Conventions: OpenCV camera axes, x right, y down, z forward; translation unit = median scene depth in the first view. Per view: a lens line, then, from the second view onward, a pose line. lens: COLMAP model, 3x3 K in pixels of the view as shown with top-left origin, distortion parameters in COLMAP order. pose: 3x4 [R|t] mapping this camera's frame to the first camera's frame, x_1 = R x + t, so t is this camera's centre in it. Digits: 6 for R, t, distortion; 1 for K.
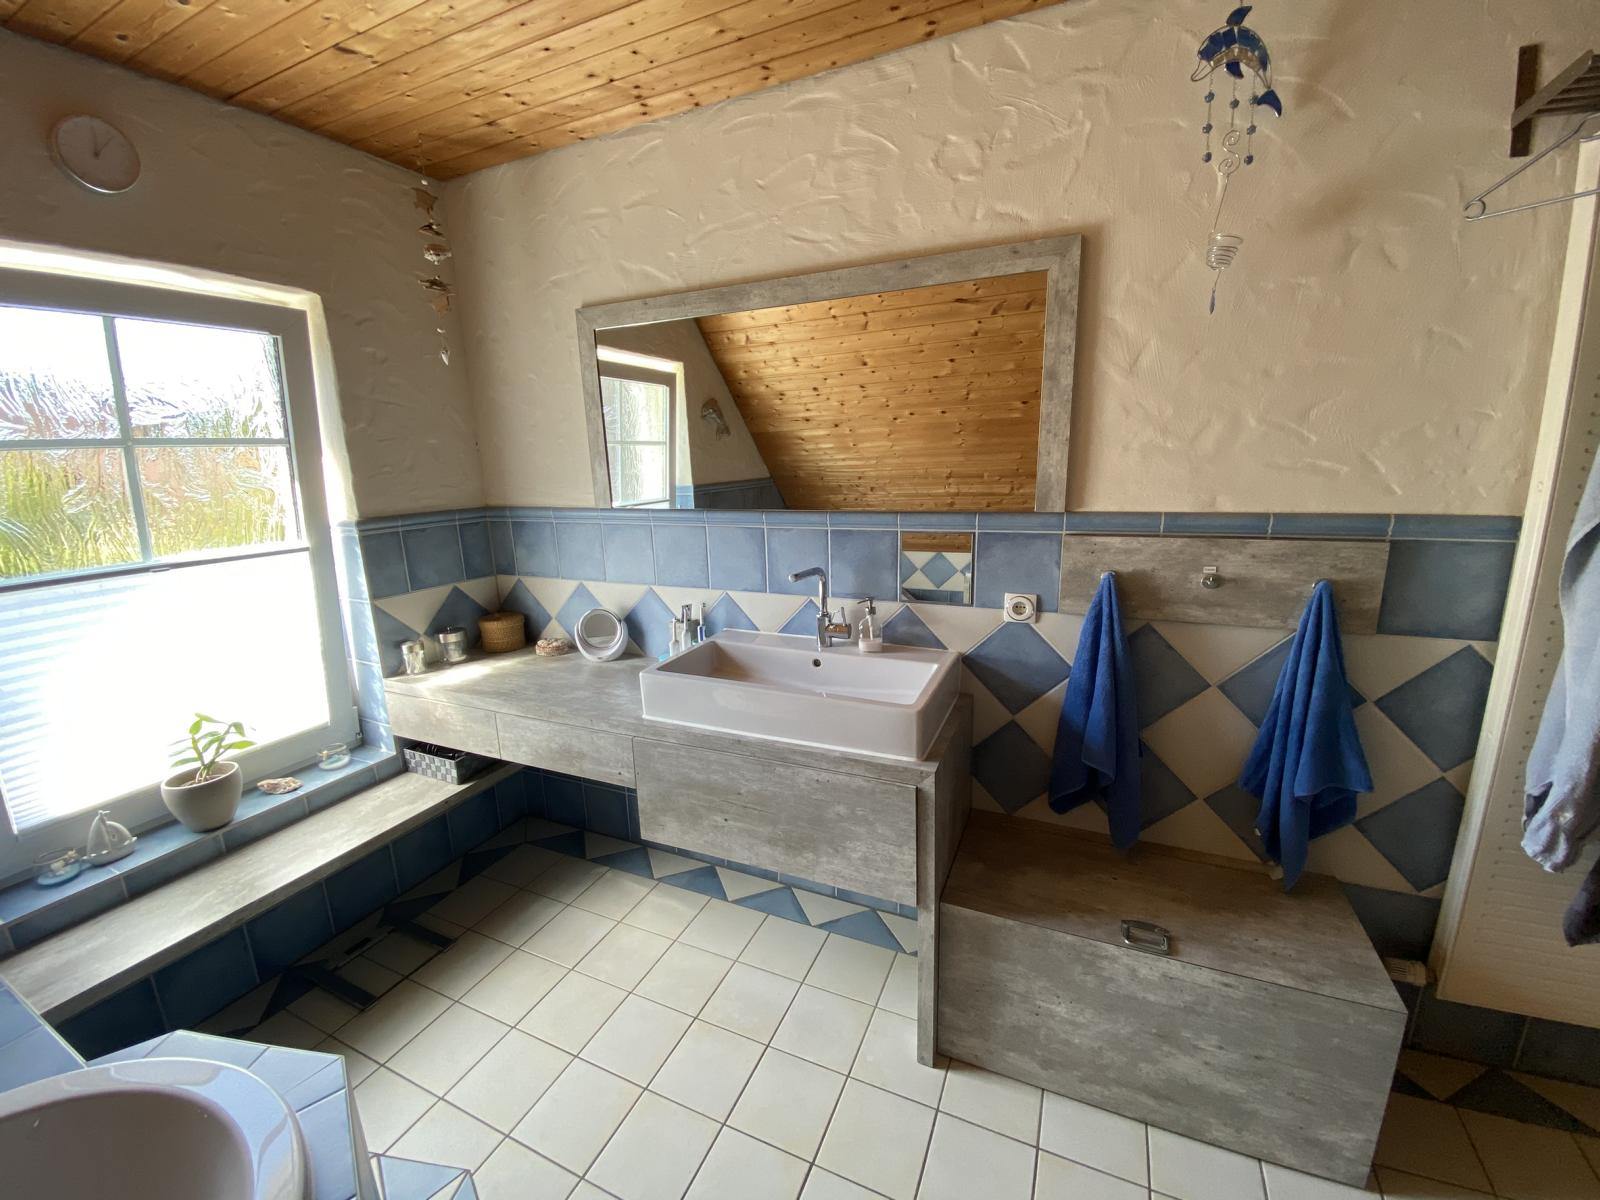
lens RADIAL K [[643.4, 0, 799.3], [0, 643.4, 596.9], [0, 0, 1]] dist [0.018527, -0.024767]
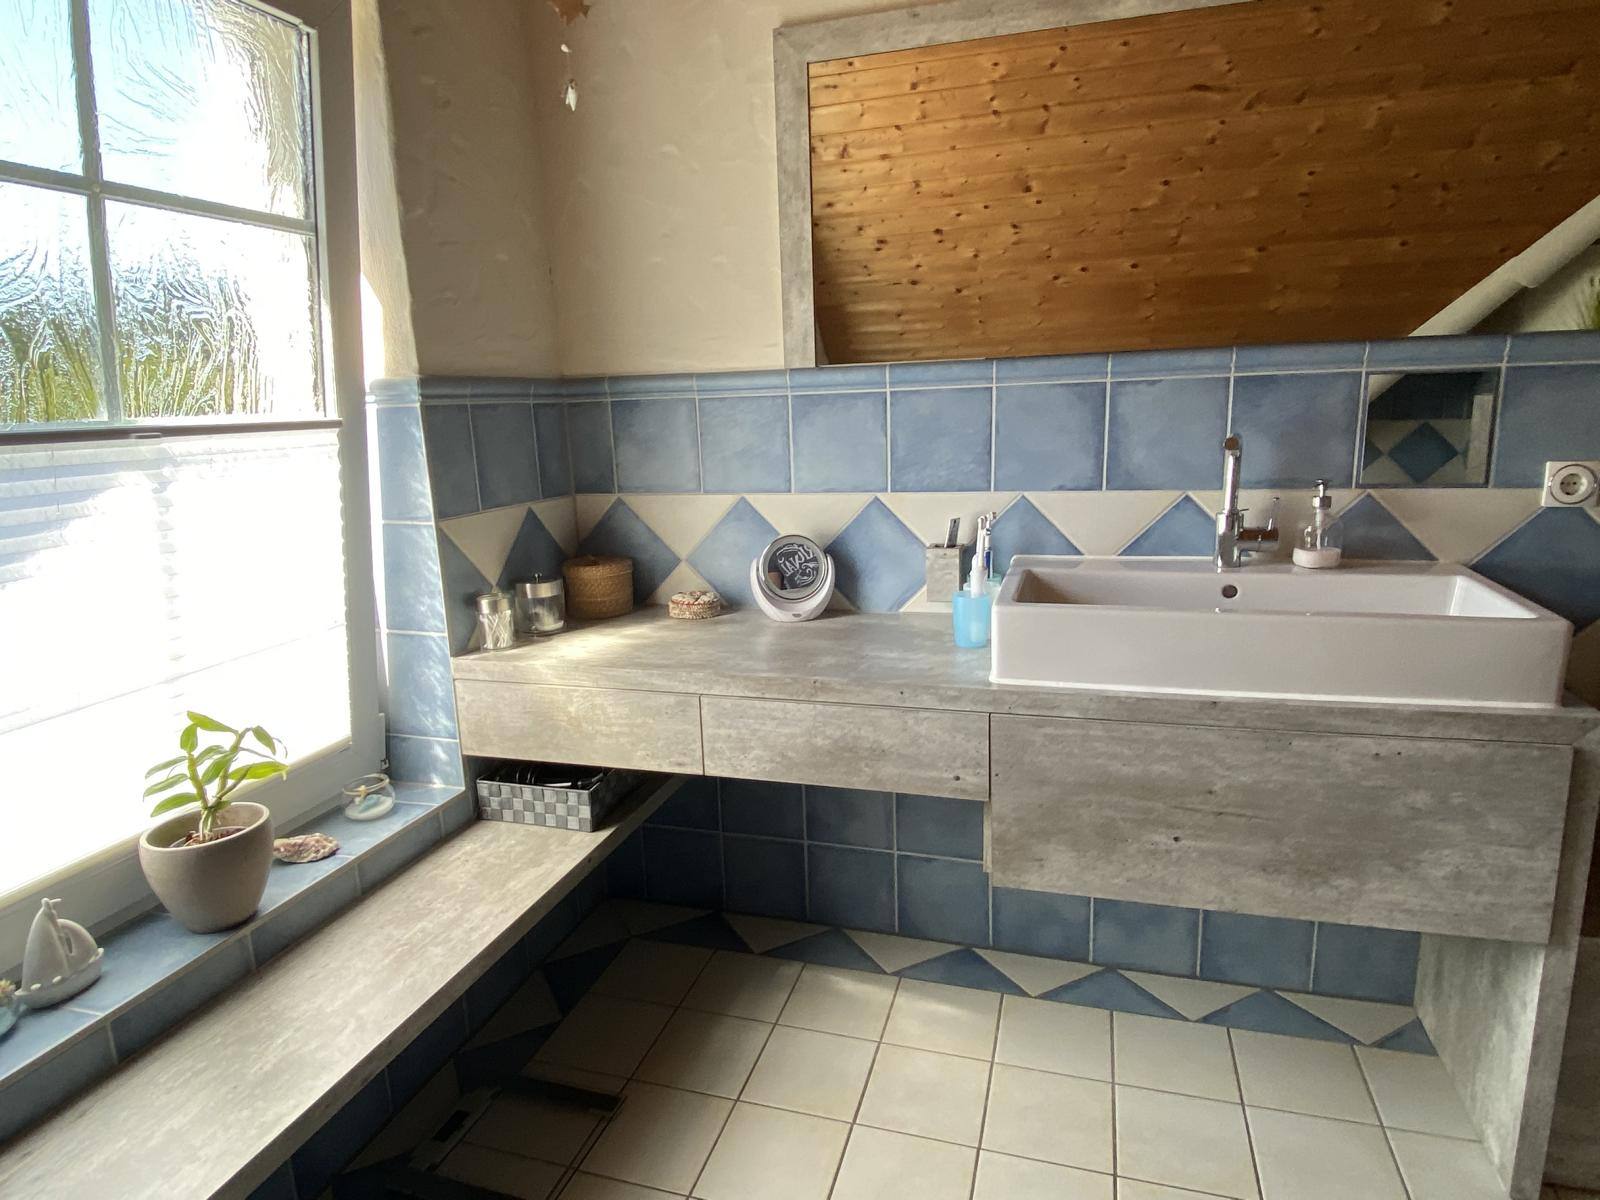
lens RADIAL K [[932.2, 0, 793.3], [0, 932.2, 595.5], [0, 0, 1]] dist [0.069605, -0.094646]
pose [[0.992963, -0.032338, 0.113928, -0.499178], [0.033525, 0.999402, -0.008514, 0.101646], [-0.113584, 0.012273, 0.993453, 0.145488]]
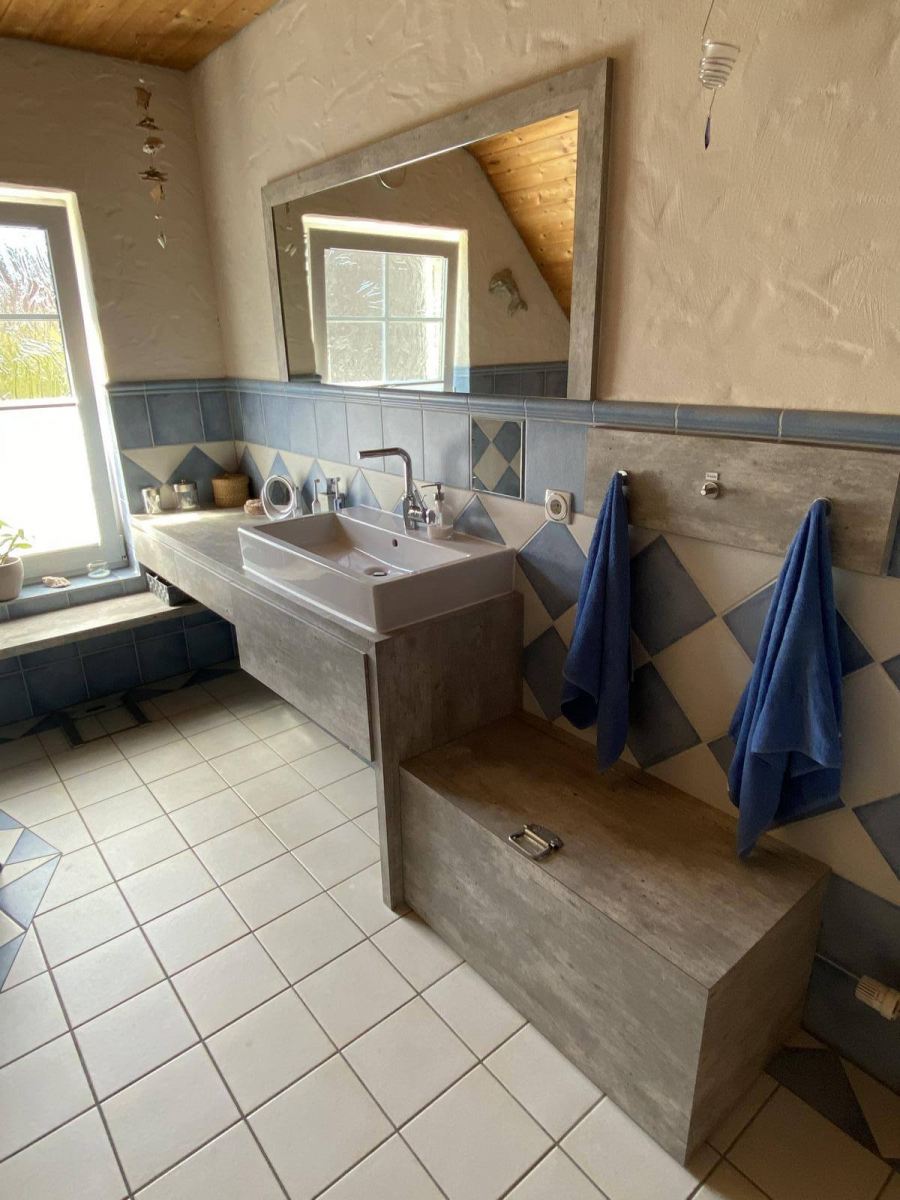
lens RADIAL K [[704.0, 0, 450.0], [0, 704.0, 600.0], [0, 0, 1]] dist [0.033903, -0.037303]
pose [[0.897758, 0.162386, -0.409466, 0.589592], [-0.103065, 0.981202, 0.163155, 0.000670], [0.428263, -0.104272, 0.897618, 0.008560]]
